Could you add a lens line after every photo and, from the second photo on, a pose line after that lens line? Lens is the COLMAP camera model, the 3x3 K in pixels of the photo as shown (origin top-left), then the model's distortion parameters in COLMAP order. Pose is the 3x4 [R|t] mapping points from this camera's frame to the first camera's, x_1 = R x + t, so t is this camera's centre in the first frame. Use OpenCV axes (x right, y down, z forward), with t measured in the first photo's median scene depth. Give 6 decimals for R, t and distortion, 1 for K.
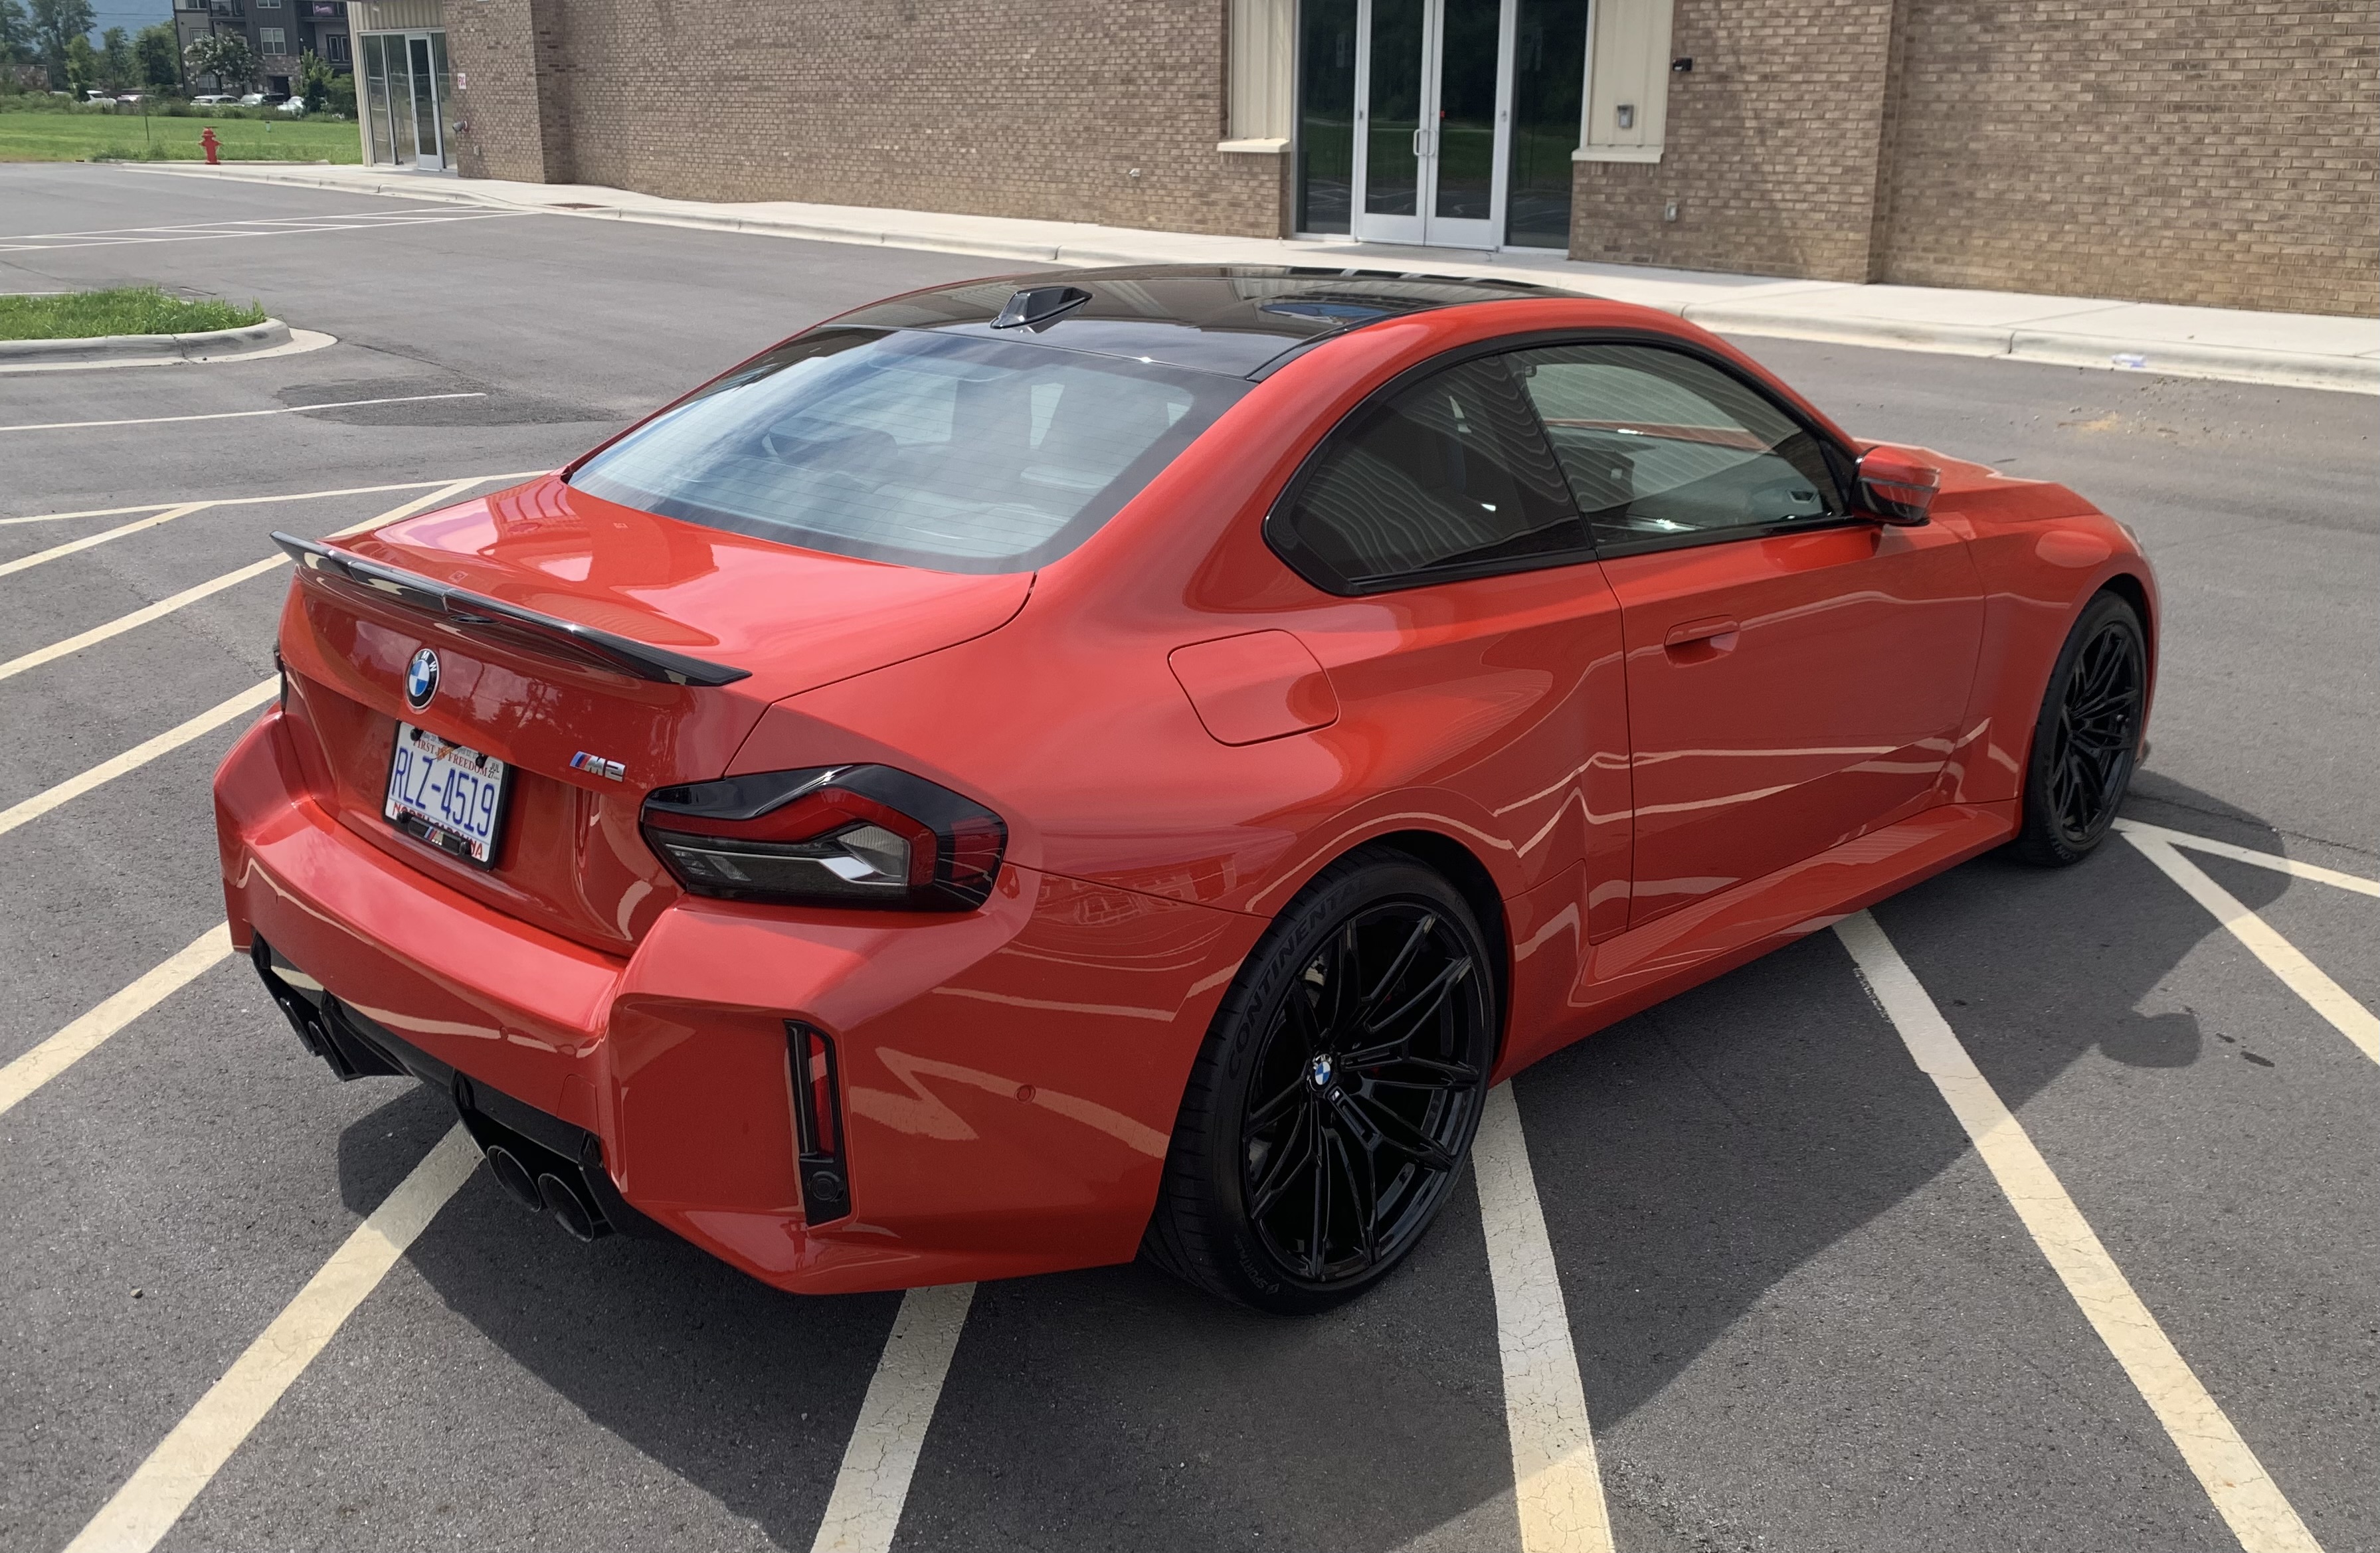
lens RADIAL K [[2038.8, 0, 1210.7], [0, 2038.8, 788.6], [0, 0, 1]] dist [-0.009567, 0.024208]
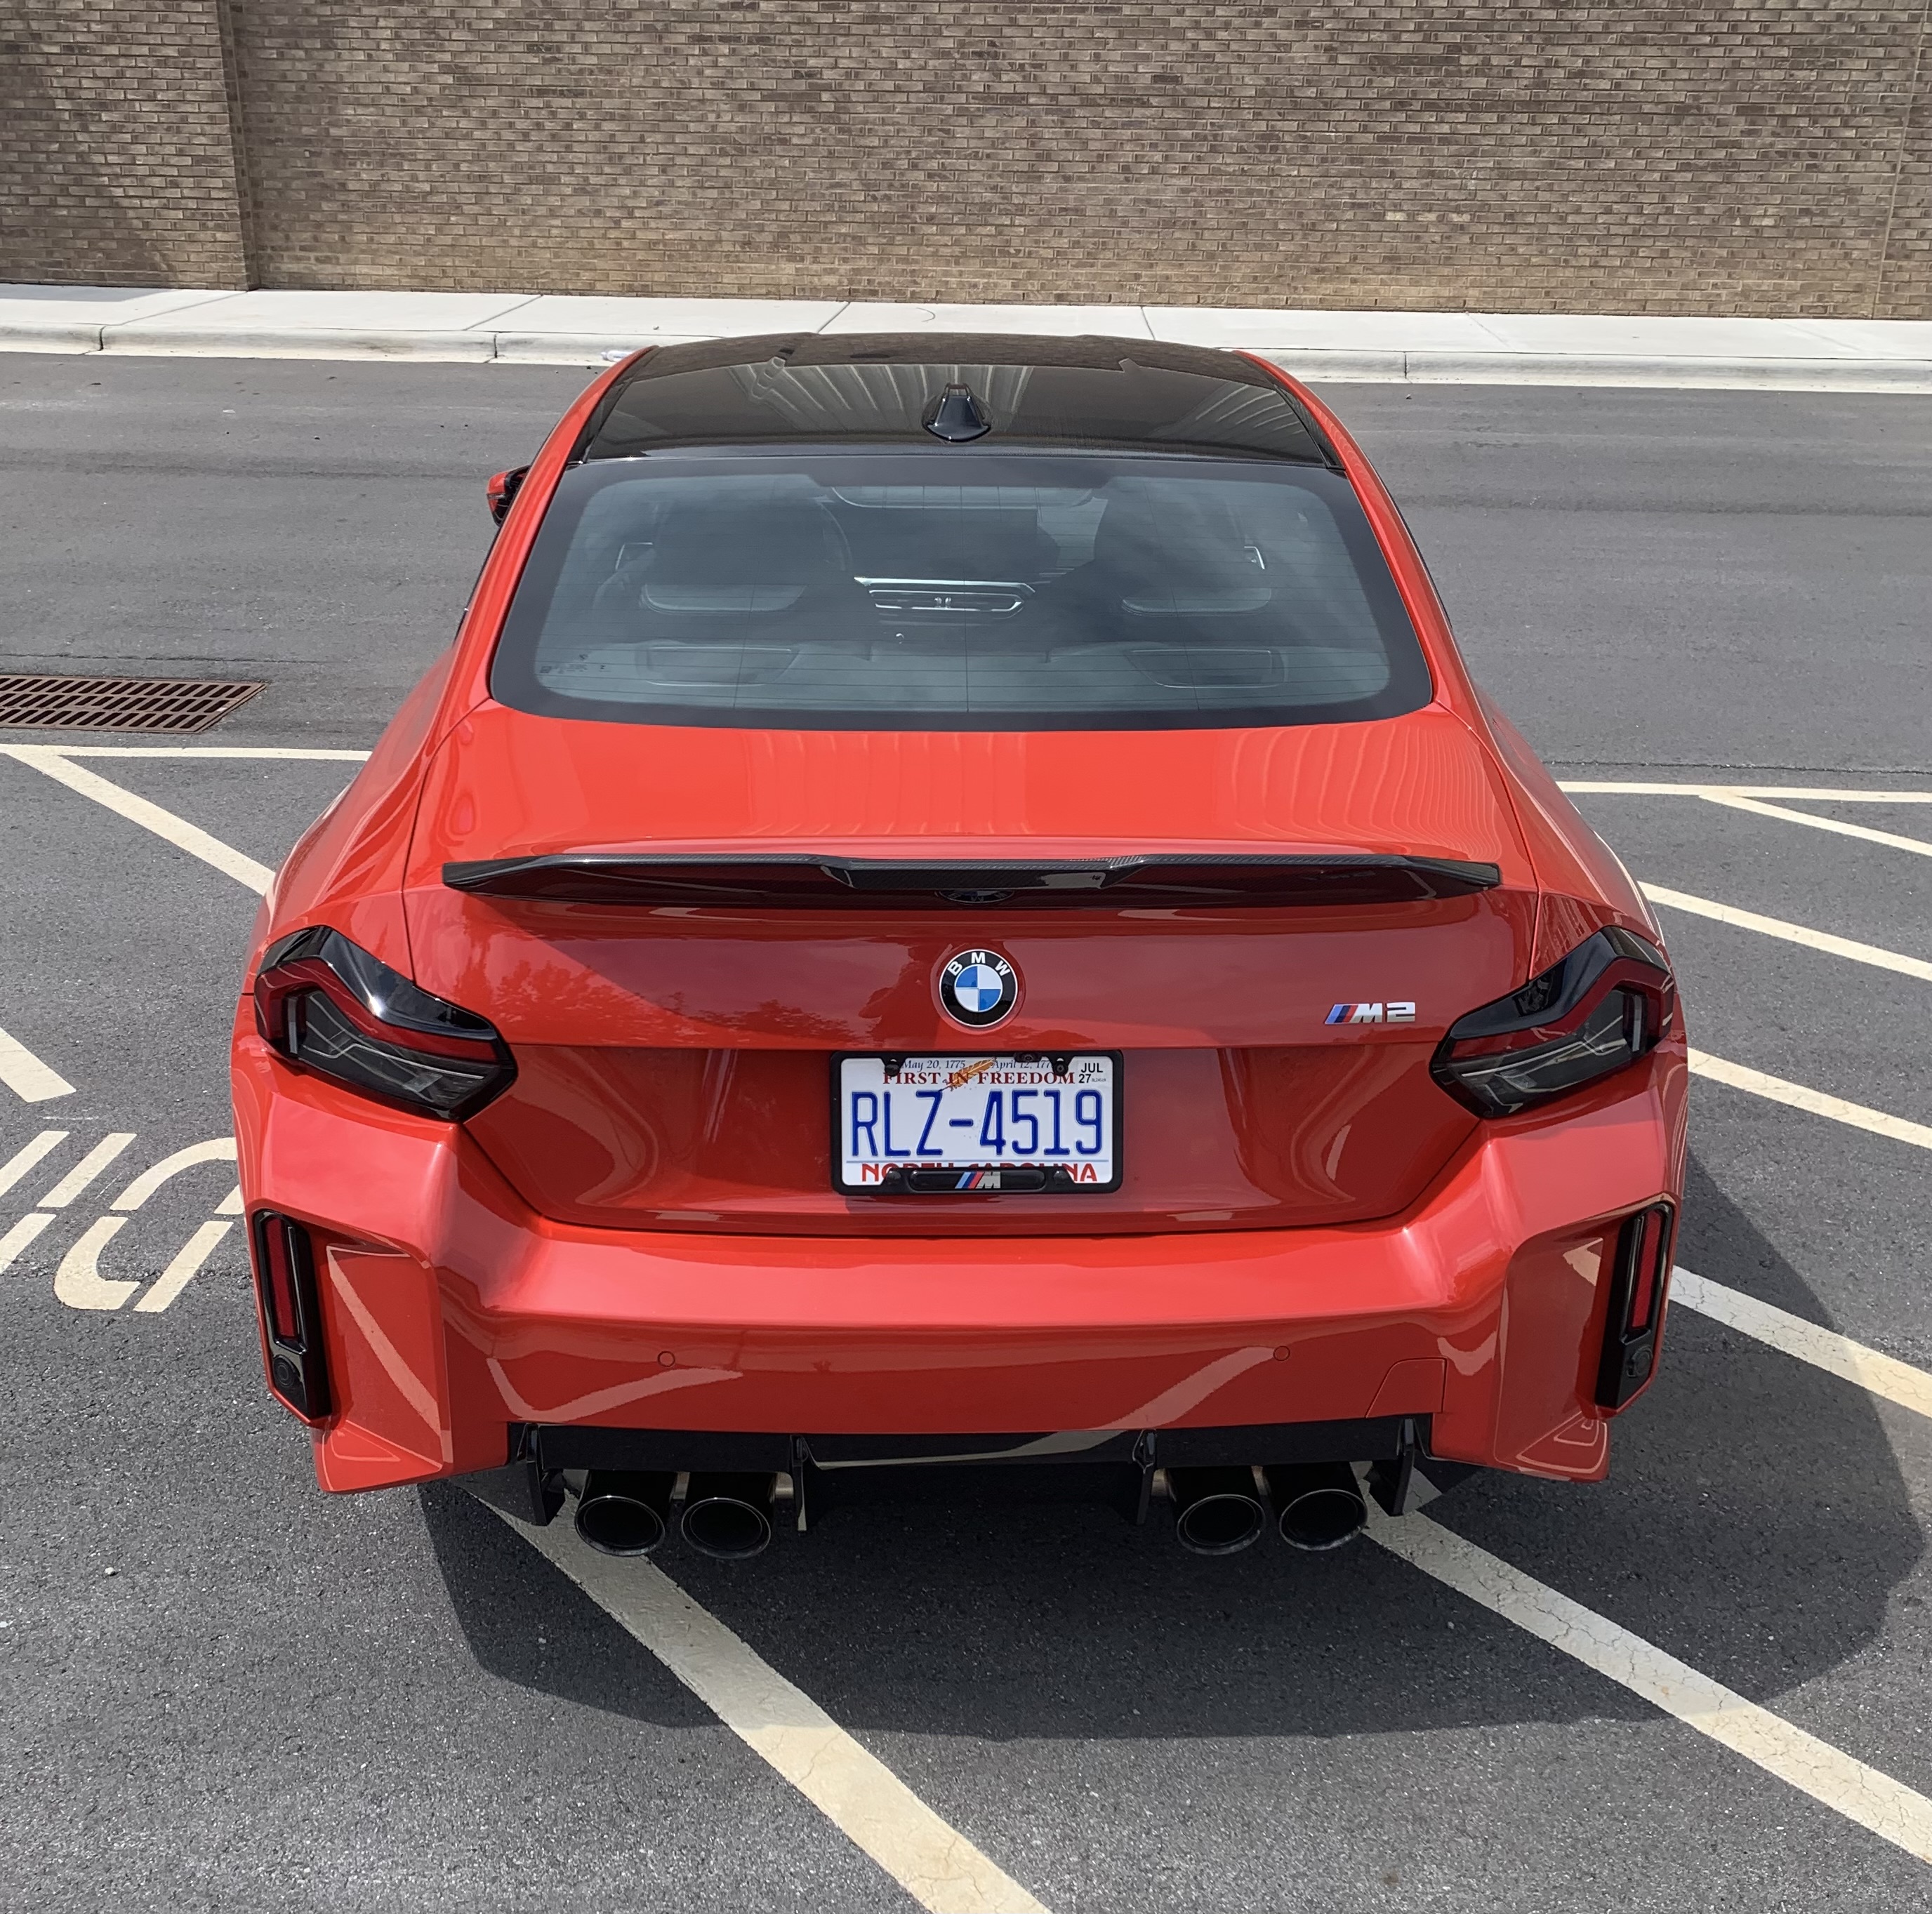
lens RADIAL K [[2134.3, 0, 985.8], [0, 2134.3, 1043.1], [0, 0, 1]] dist [0.019841, 0.000000]
pose [[0.715743, -0.283076, 0.638419, -0.166368], [0.214984, 0.959082, 0.184236, -0.033408], [-0.664450, 0.005384, 0.747314, 0.072179]]
